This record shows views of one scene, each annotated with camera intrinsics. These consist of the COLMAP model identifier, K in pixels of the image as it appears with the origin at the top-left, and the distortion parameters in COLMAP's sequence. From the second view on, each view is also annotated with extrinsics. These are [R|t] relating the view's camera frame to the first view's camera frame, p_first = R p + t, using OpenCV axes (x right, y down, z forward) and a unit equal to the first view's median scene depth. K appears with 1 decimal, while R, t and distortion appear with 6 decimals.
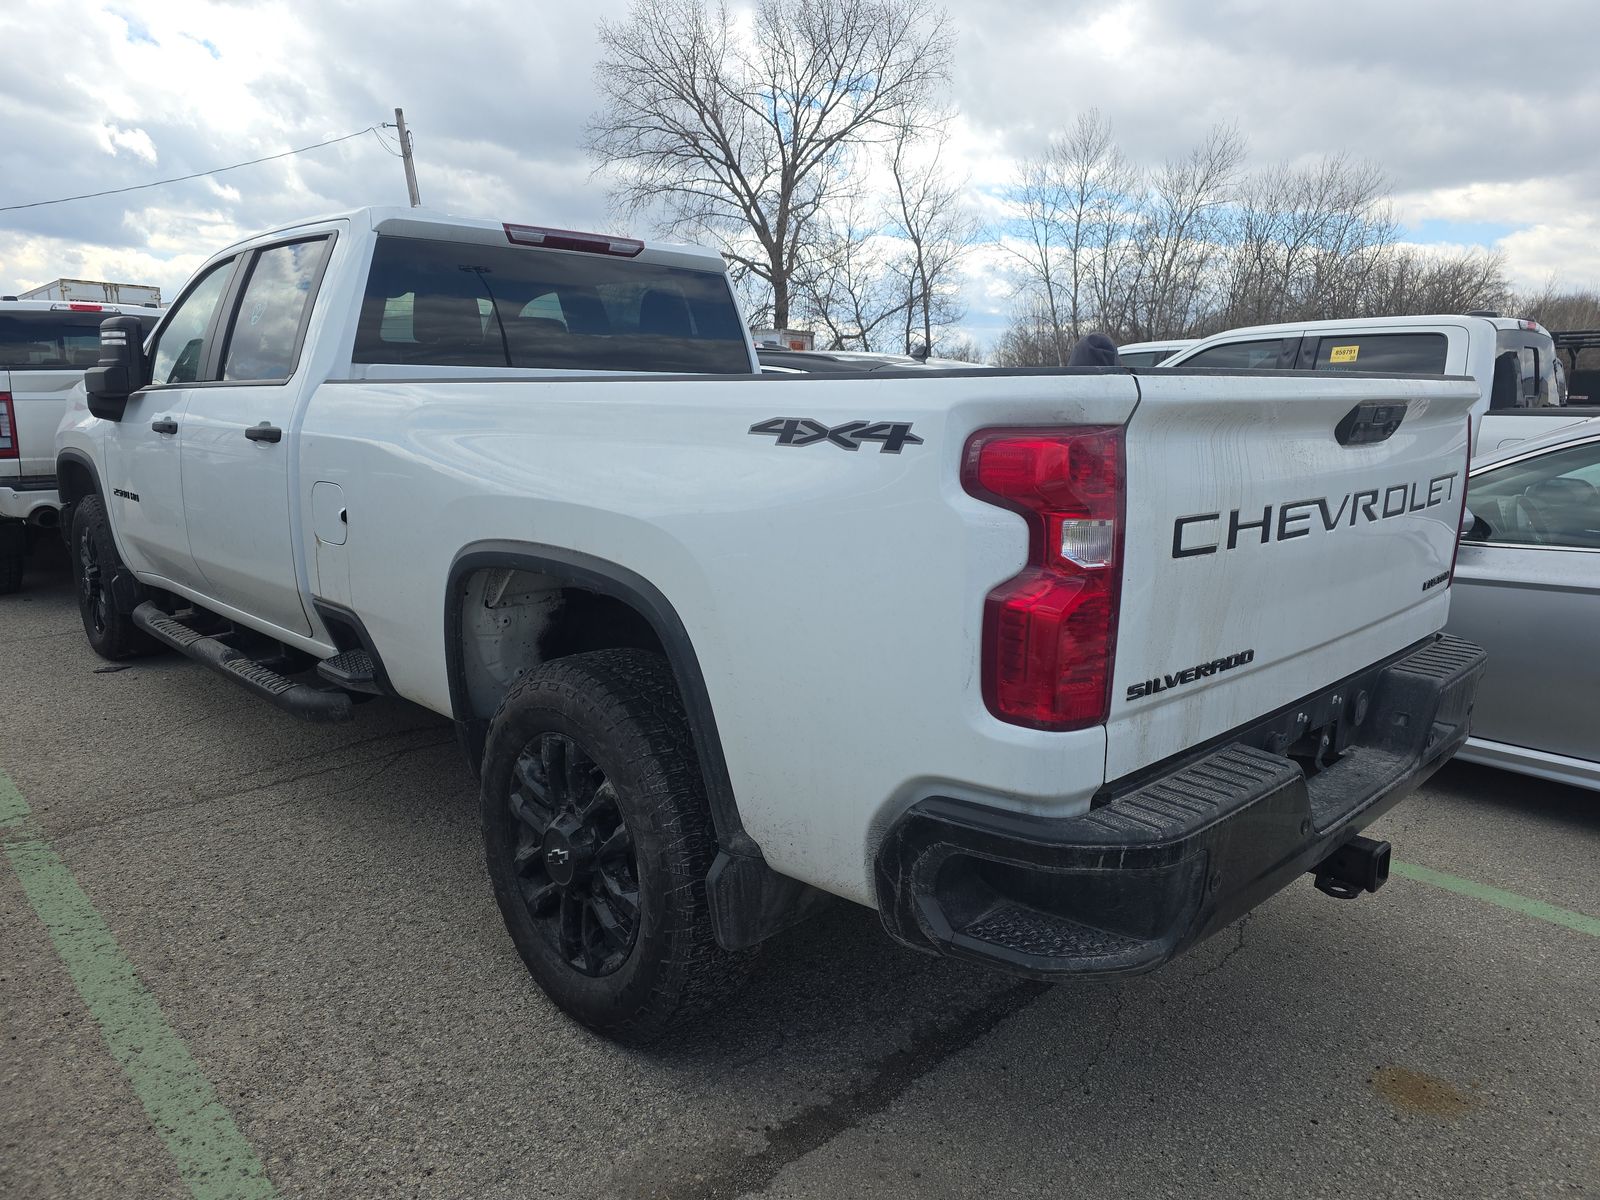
lens RADIAL K [[1073.8, 0, 807.5], [0, 1073.8, 604.6], [0, 0, 1]] dist [0.070099, -0.064543]
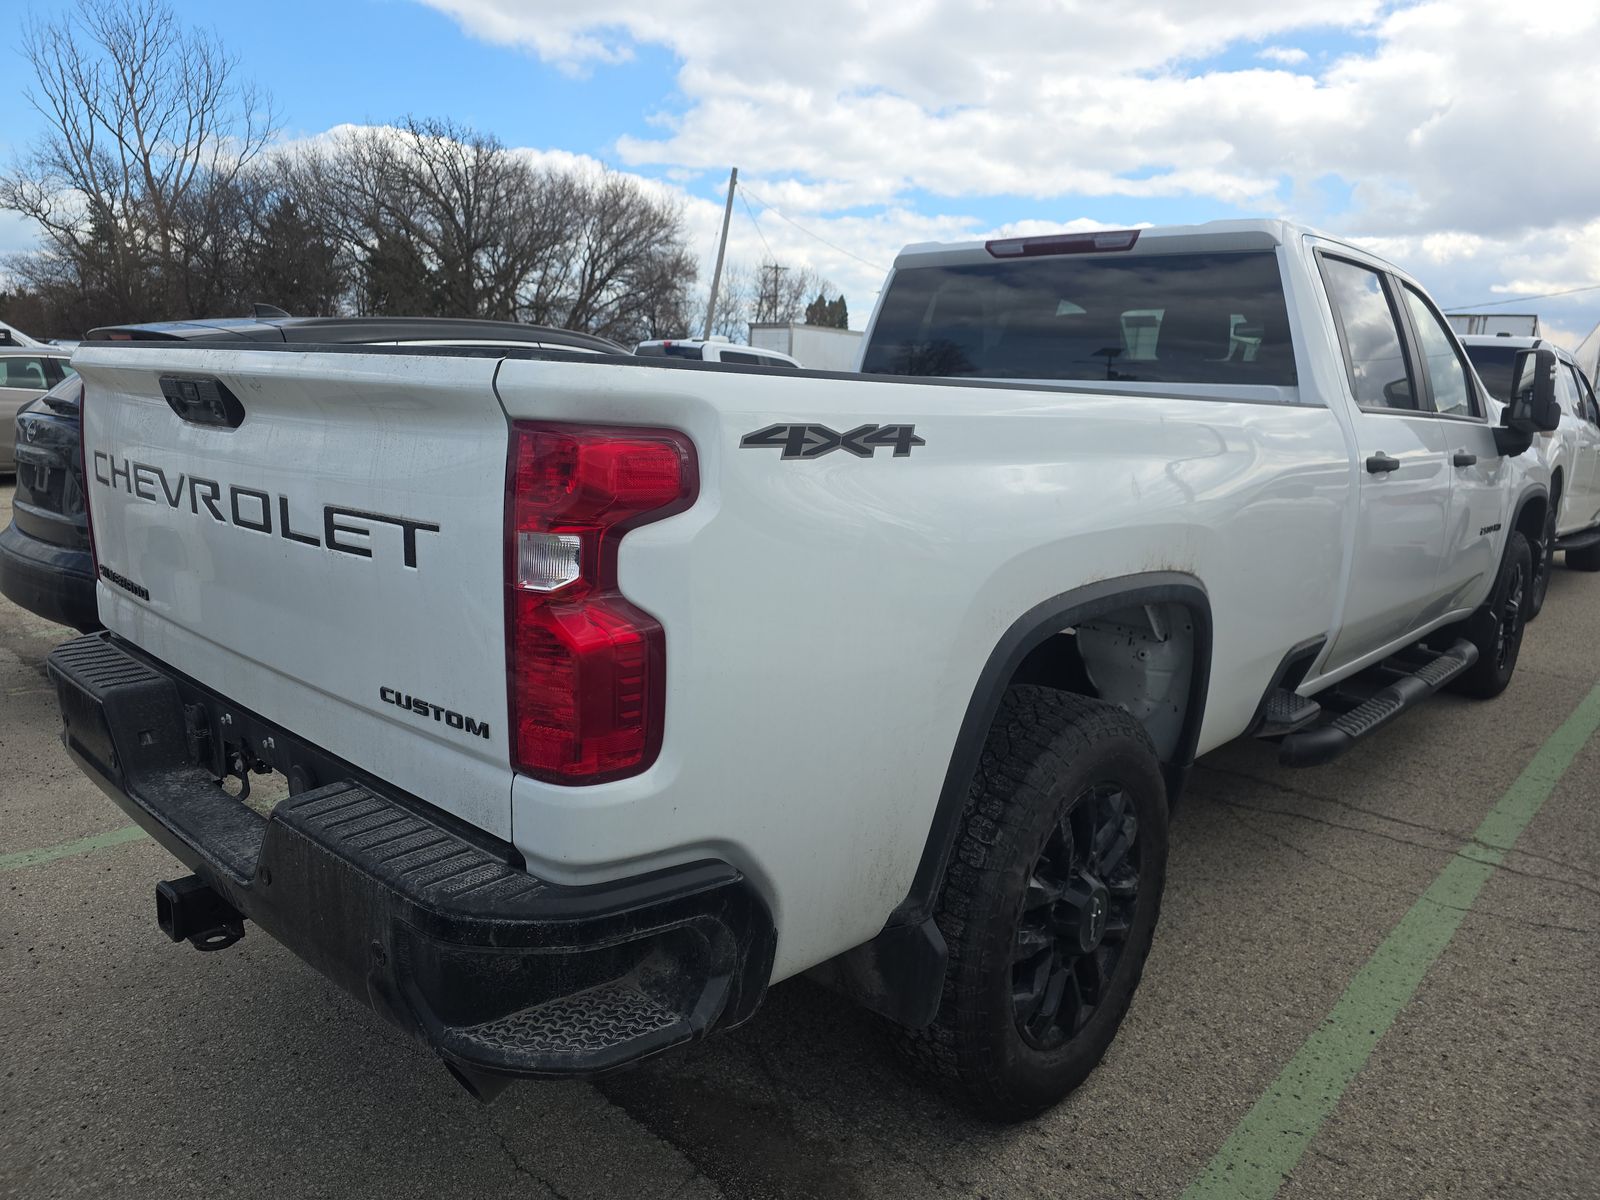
lens RADIAL K [[1073.8, 0, 807.5], [0, 1073.8, 604.6], [0, 0, 1]] dist [0.070099, -0.064543]
pose [[0.063228, 0.192970, -0.979165, 1.576247], [-0.234089, 0.956625, 0.173412, -0.303651], [0.970157, 0.218247, 0.105657, 1.562303]]
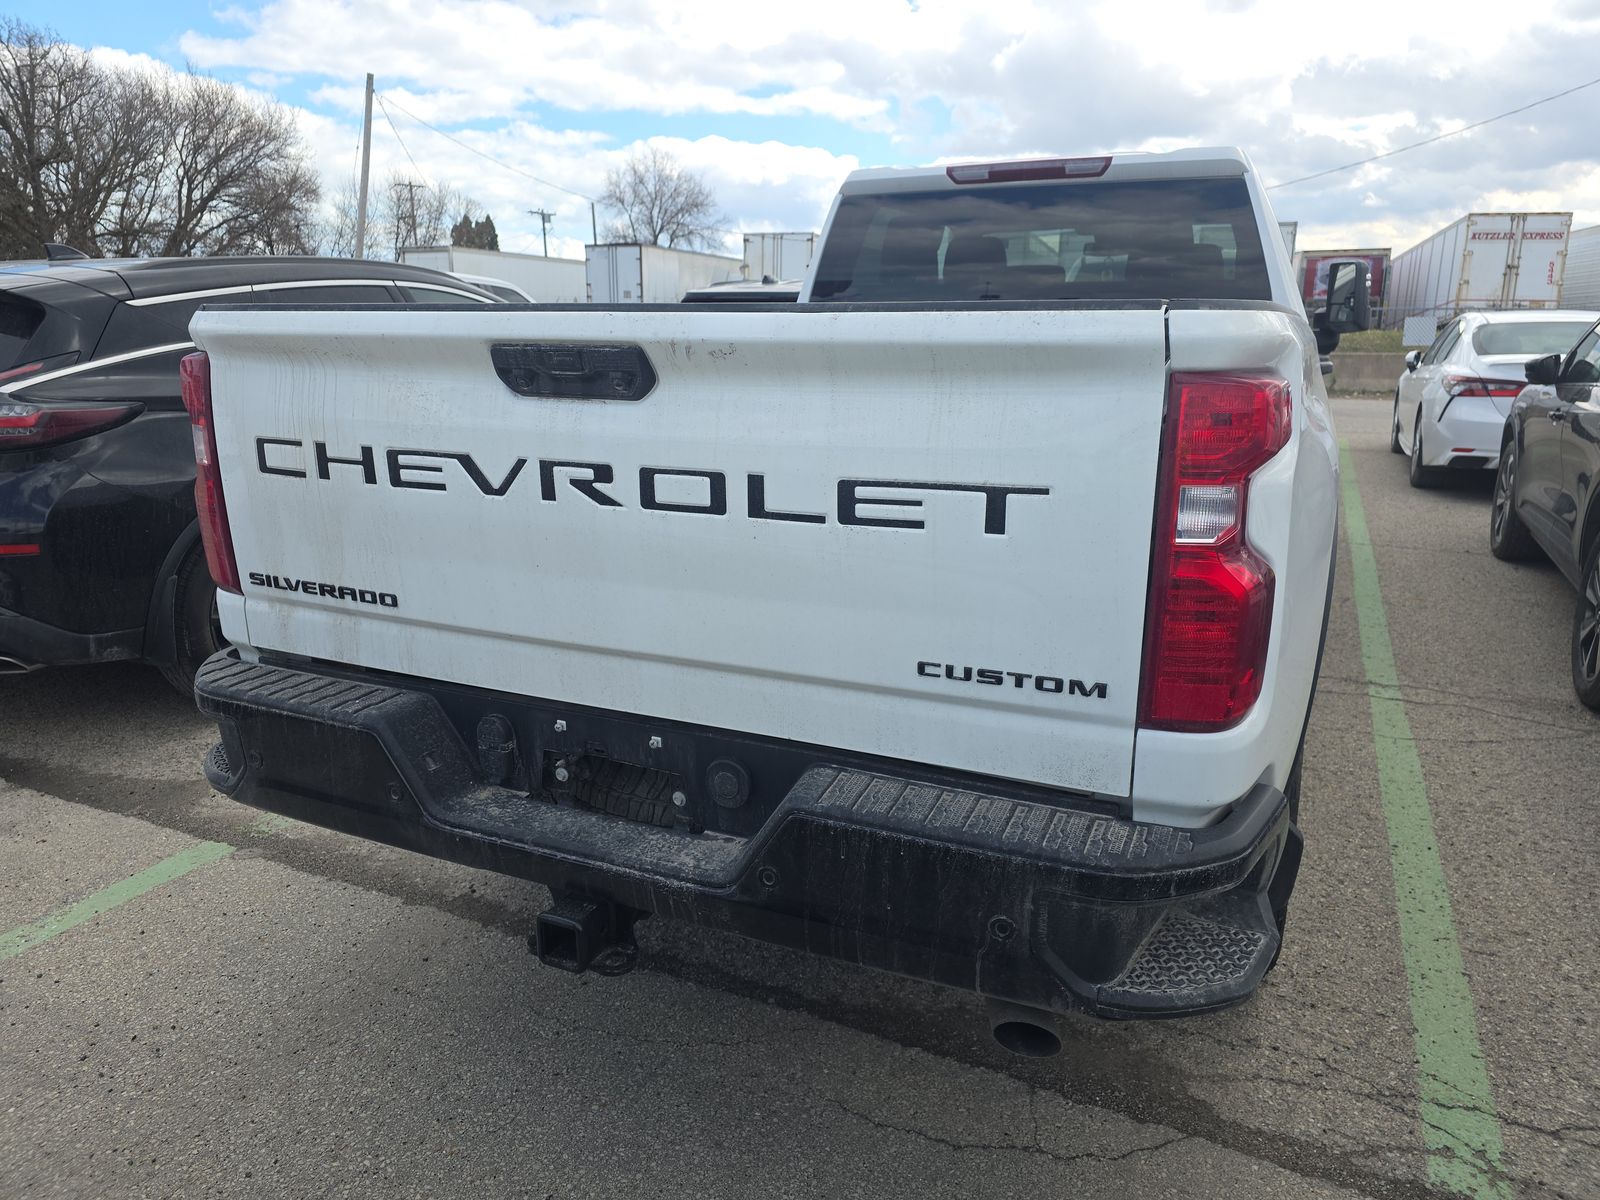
lens RADIAL K [[1072.2, 0, 793.9], [0, 1072.2, 599.4], [0, 0, 1]] dist [0.050239, -0.039957]
pose [[0.357448, 0.230780, -0.904971, 1.427389], [-0.181184, 0.967715, 0.175216, -0.191341], [0.916190, 0.101335, 0.387721, 0.961581]]
